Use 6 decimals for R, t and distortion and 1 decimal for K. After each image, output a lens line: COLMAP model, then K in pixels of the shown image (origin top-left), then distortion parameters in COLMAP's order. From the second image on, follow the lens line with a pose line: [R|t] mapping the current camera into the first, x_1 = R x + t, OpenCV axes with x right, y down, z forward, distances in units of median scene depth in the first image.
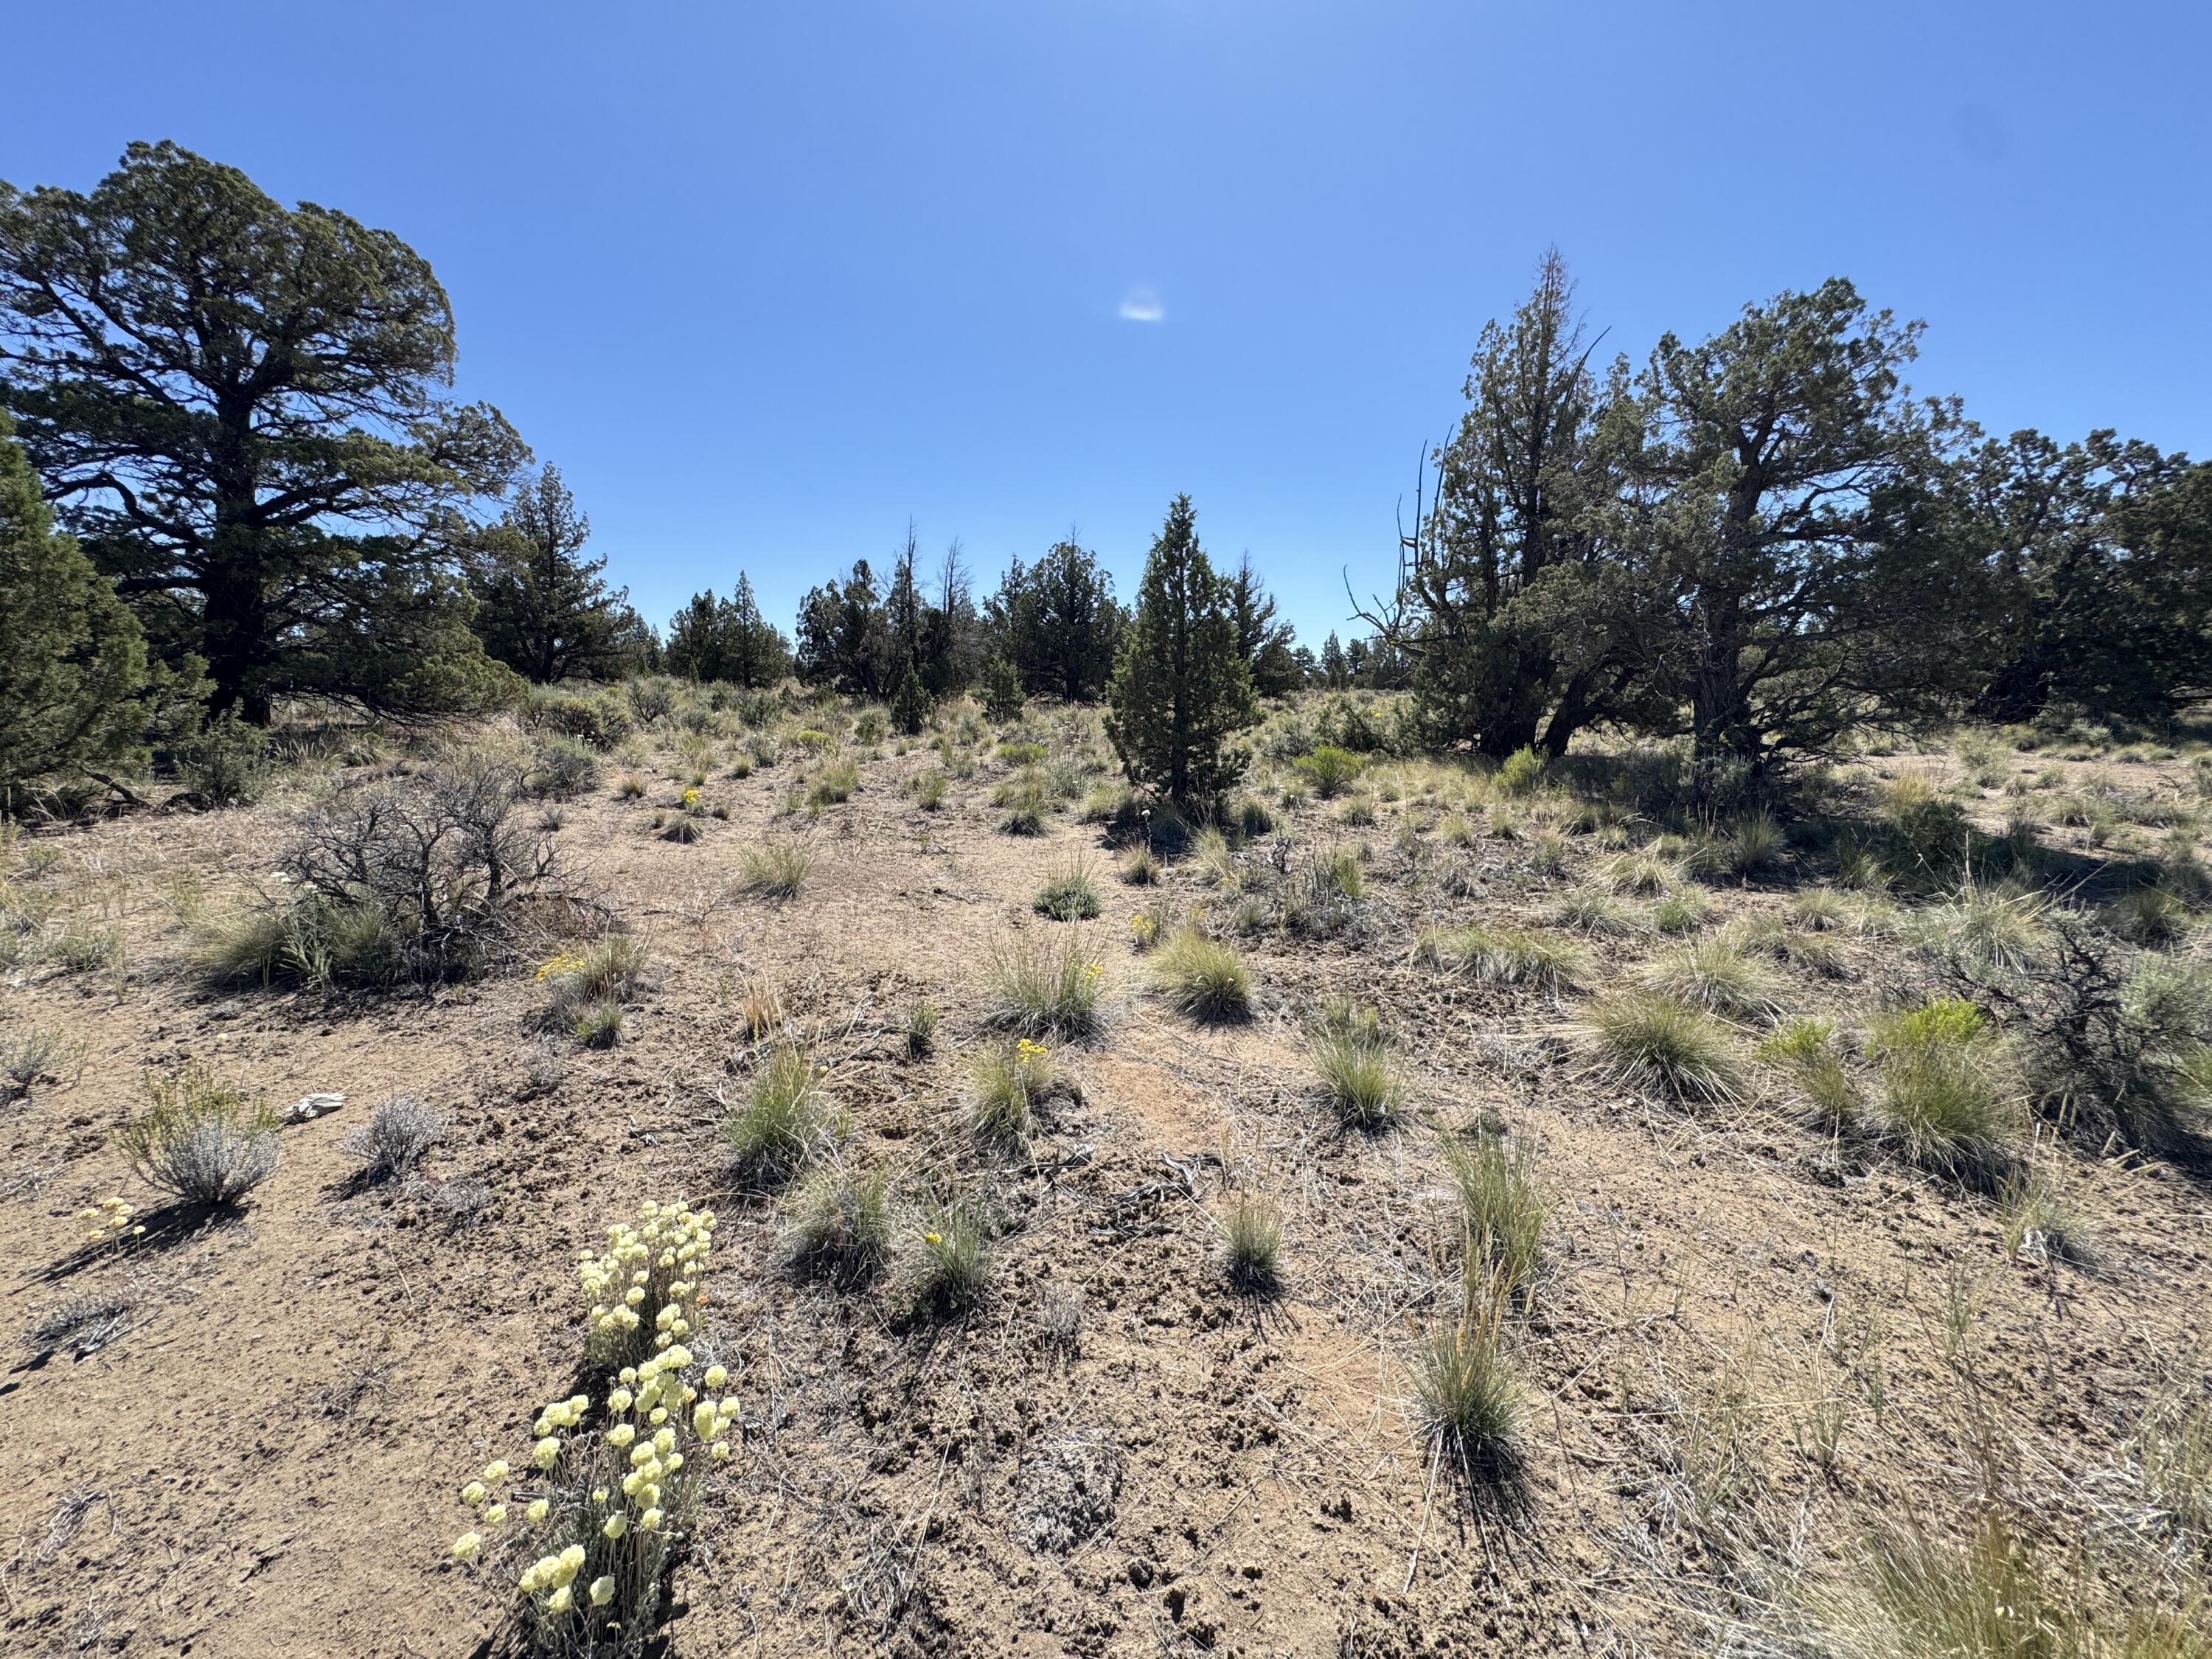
lens RADIAL K [[885.8, 0, 1106.0], [0, 885.8, 829.5], [0, 0, 1]] dist [-0.004057, 0.000142]
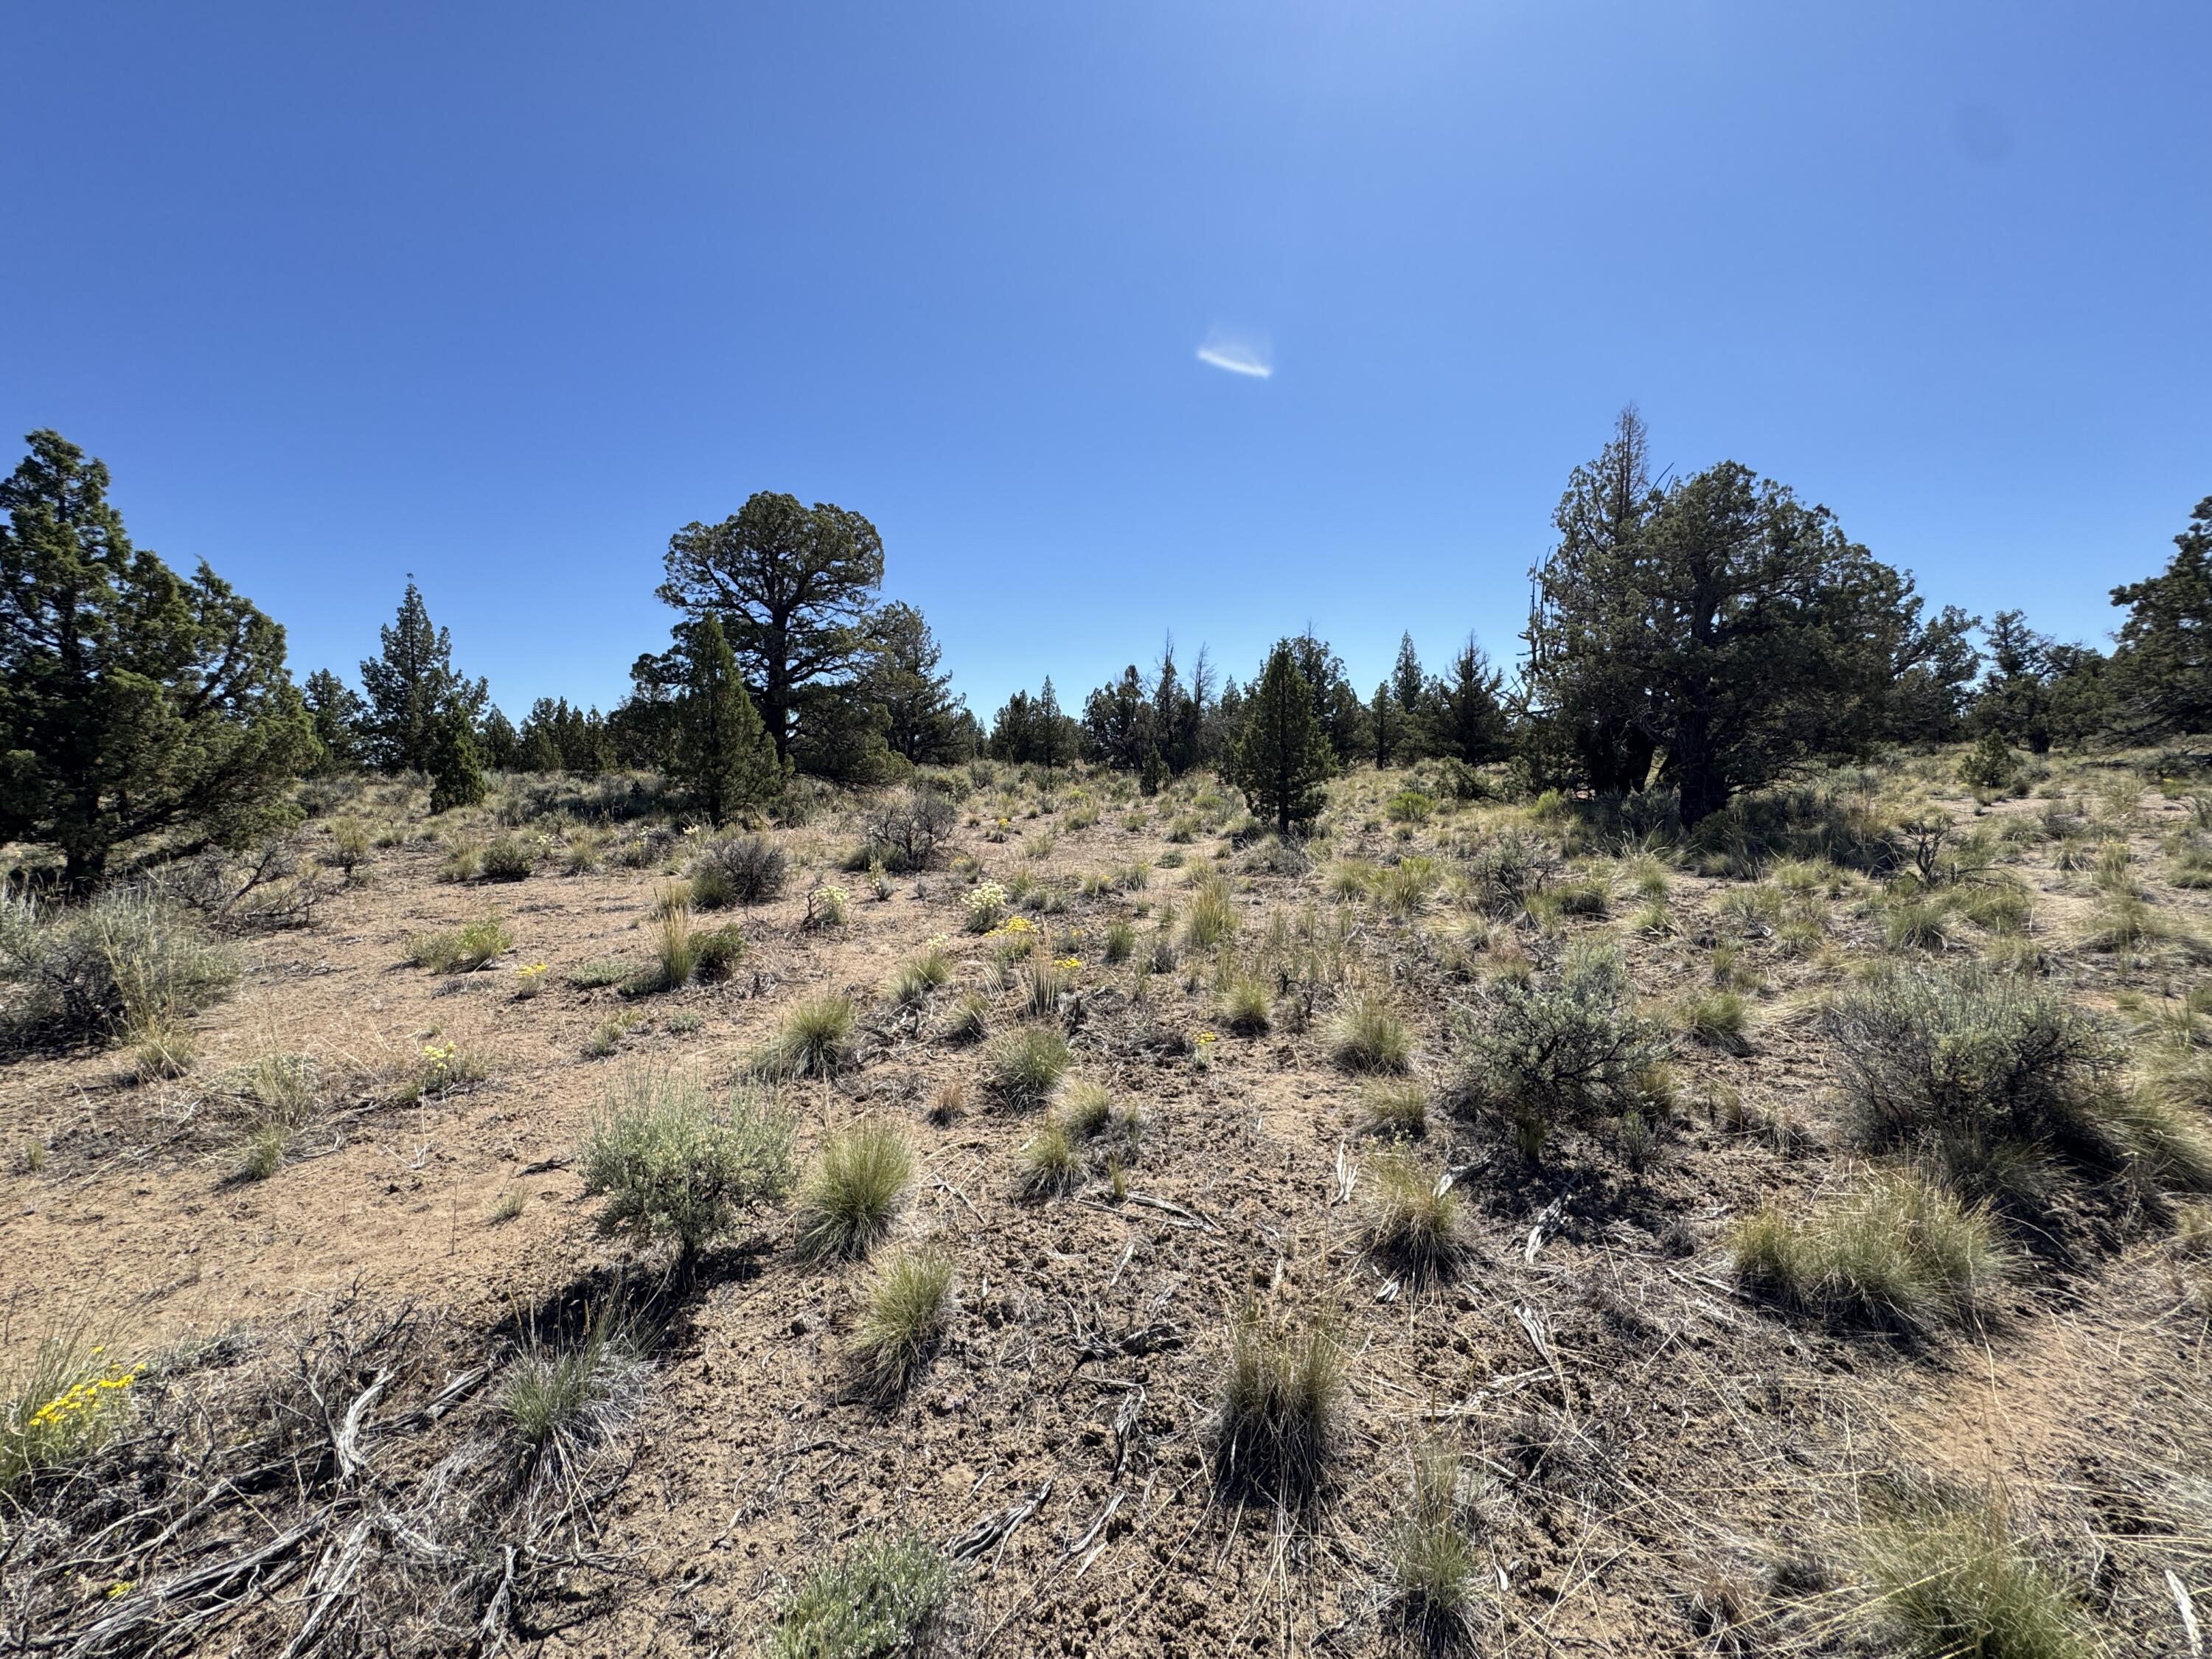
lens RADIAL K [[885.8, 0, 1106.0], [0, 885.8, 829.5], [0, 0, 1]] dist [-0.004057, 0.000142]
pose [[0.947538, -0.005876, -0.319590, 0.148142], [-0.021251, 0.996461, -0.081329, 0.057012], [0.318936, 0.083854, 0.944059, -0.308814]]
